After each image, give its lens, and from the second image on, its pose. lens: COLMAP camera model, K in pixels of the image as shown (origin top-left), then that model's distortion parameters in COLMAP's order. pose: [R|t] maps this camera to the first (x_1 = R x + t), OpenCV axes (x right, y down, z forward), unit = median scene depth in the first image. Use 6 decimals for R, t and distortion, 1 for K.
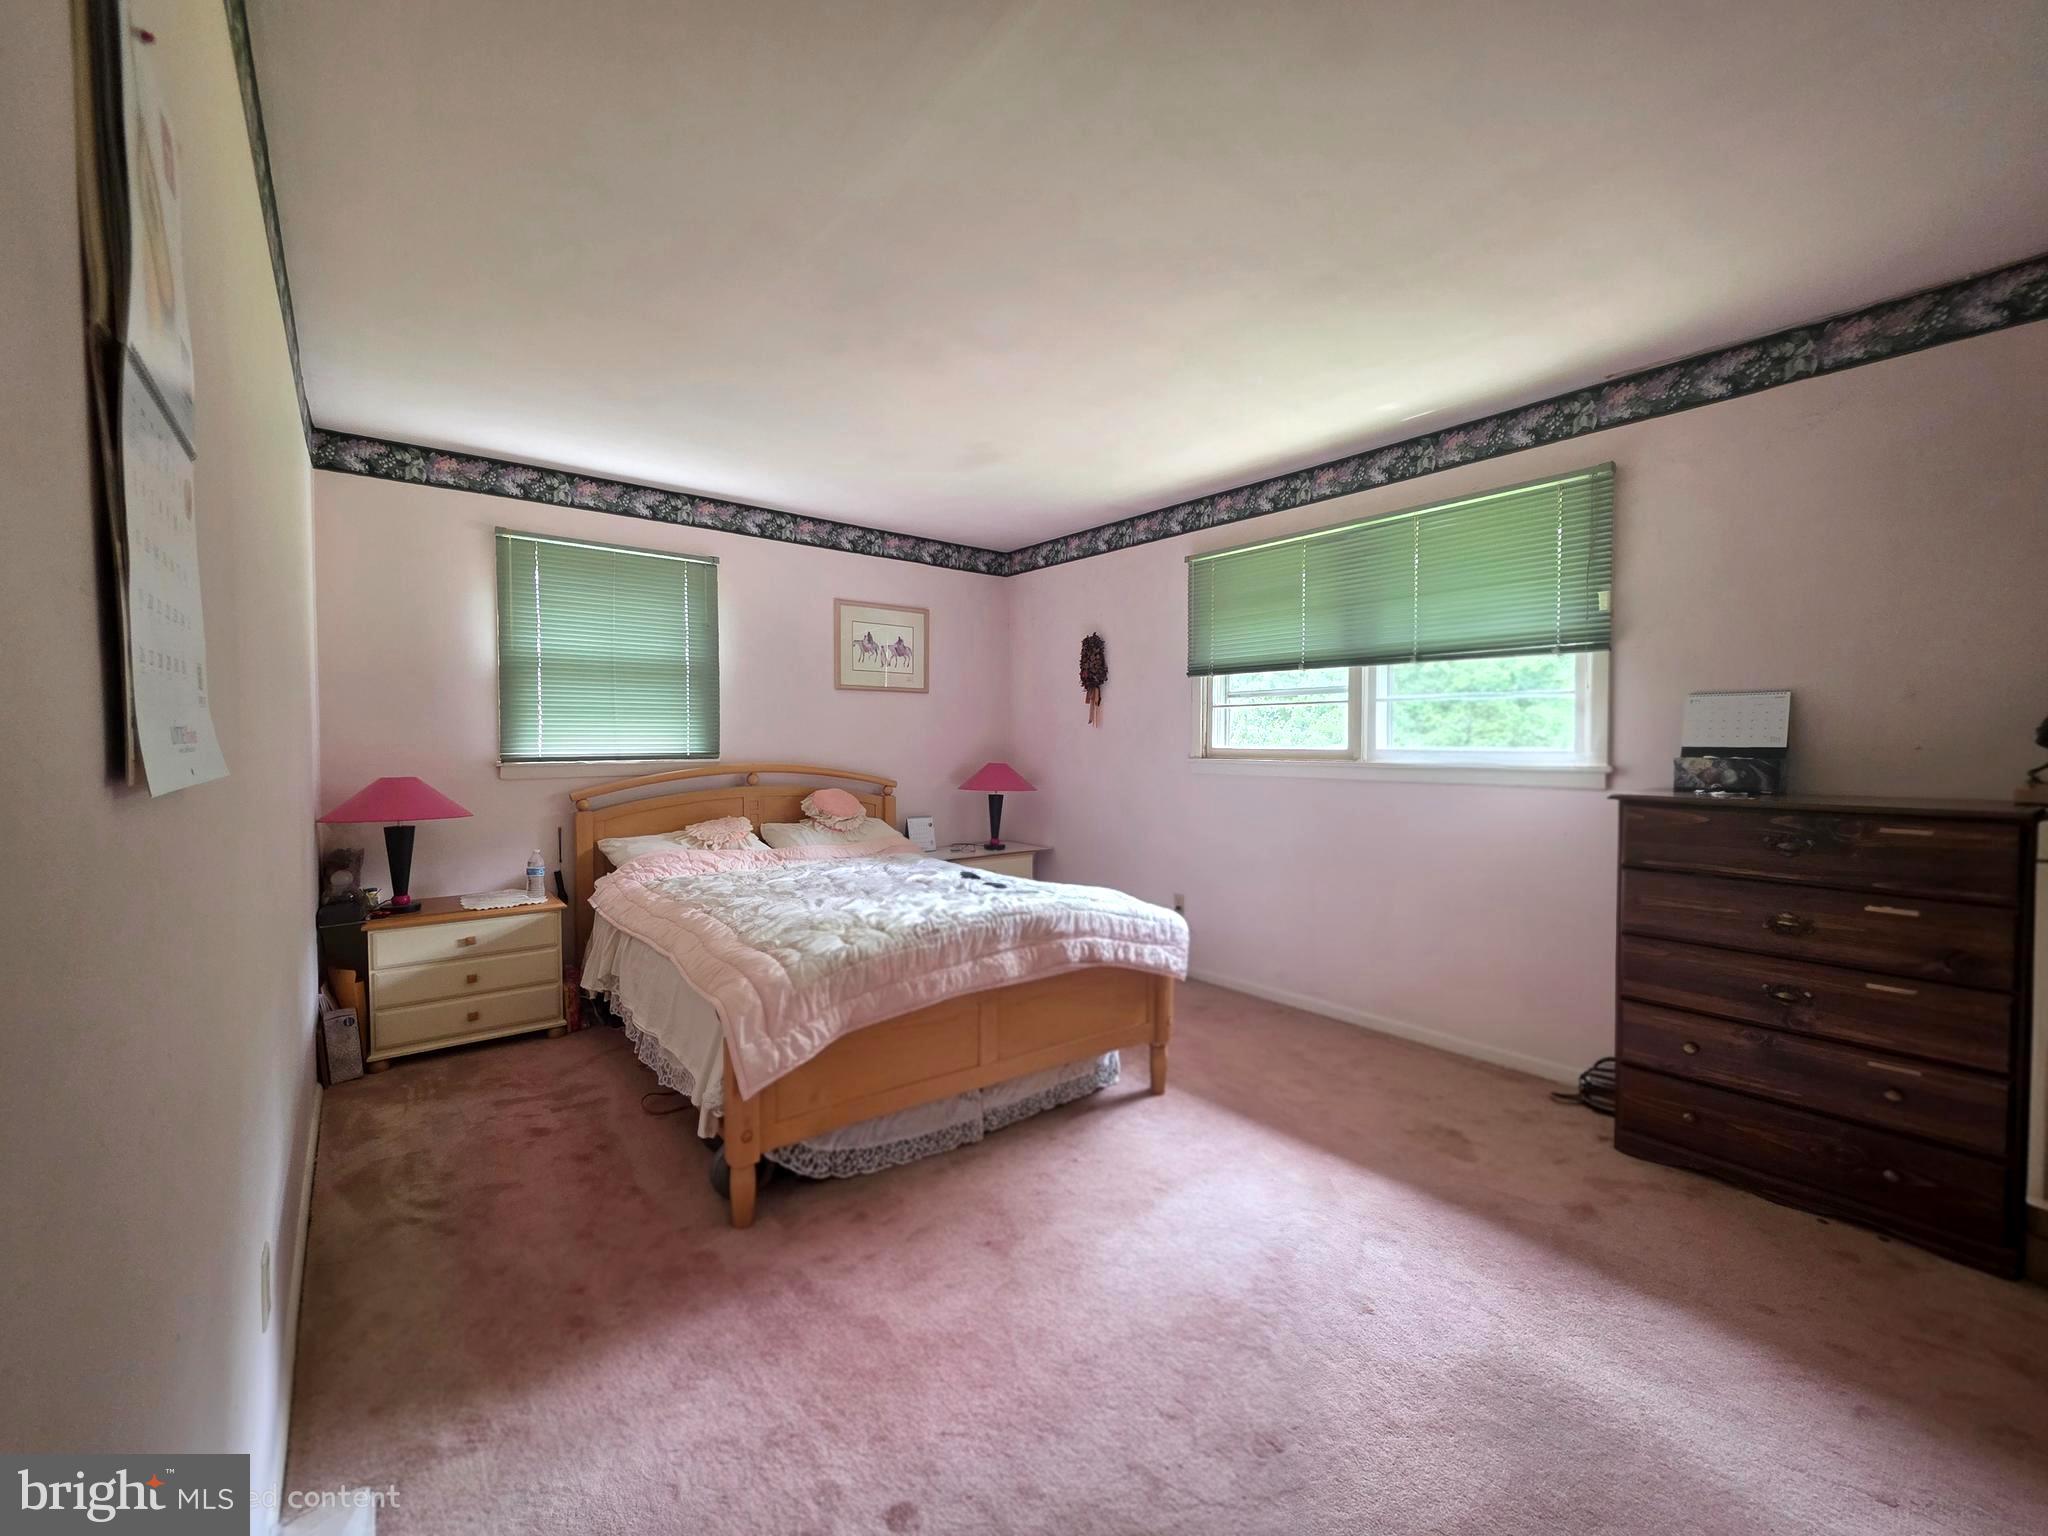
lens RADIAL K [[817.4, 0, 1015.8], [0, 817.4, 765.1], [0, 0, 1]] dist [0.001026, 0.000538]
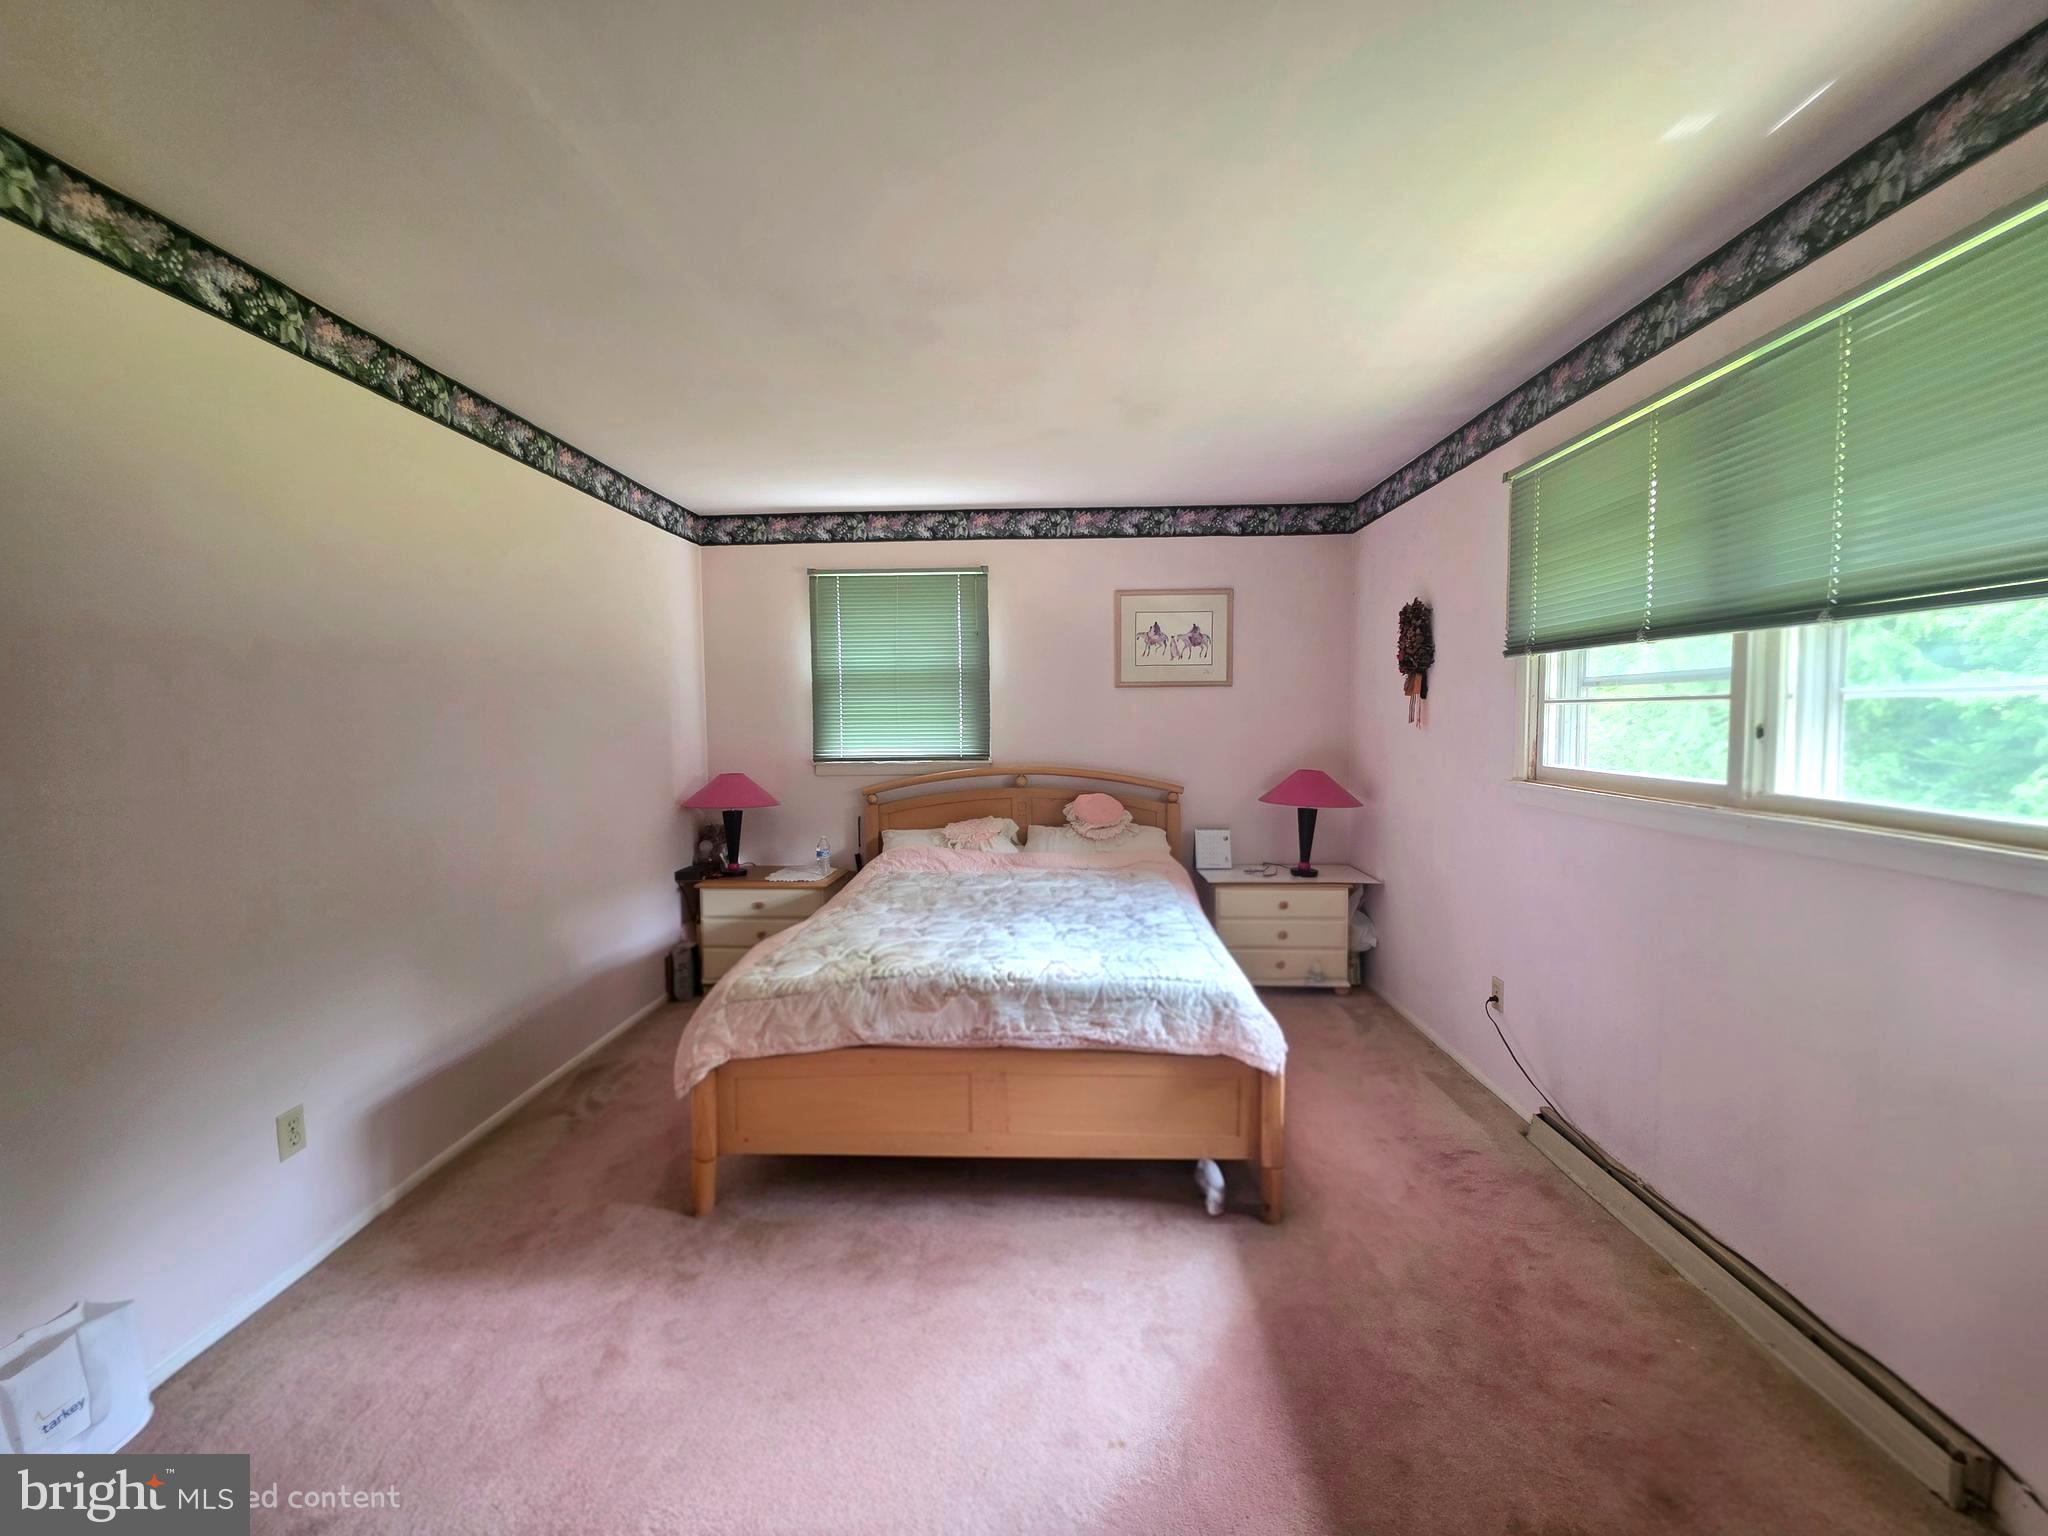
lens RADIAL K [[817.4, 0, 1015.8], [0, 817.4, 765.1], [0, 0, 1]] dist [0.001026, 0.000538]
pose [[0.751531, 0.032434, -0.658899, 0.352278], [-0.011693, 0.999289, 0.035853, -0.039903], [0.659594, -0.019241, 0.751376, 0.242107]]
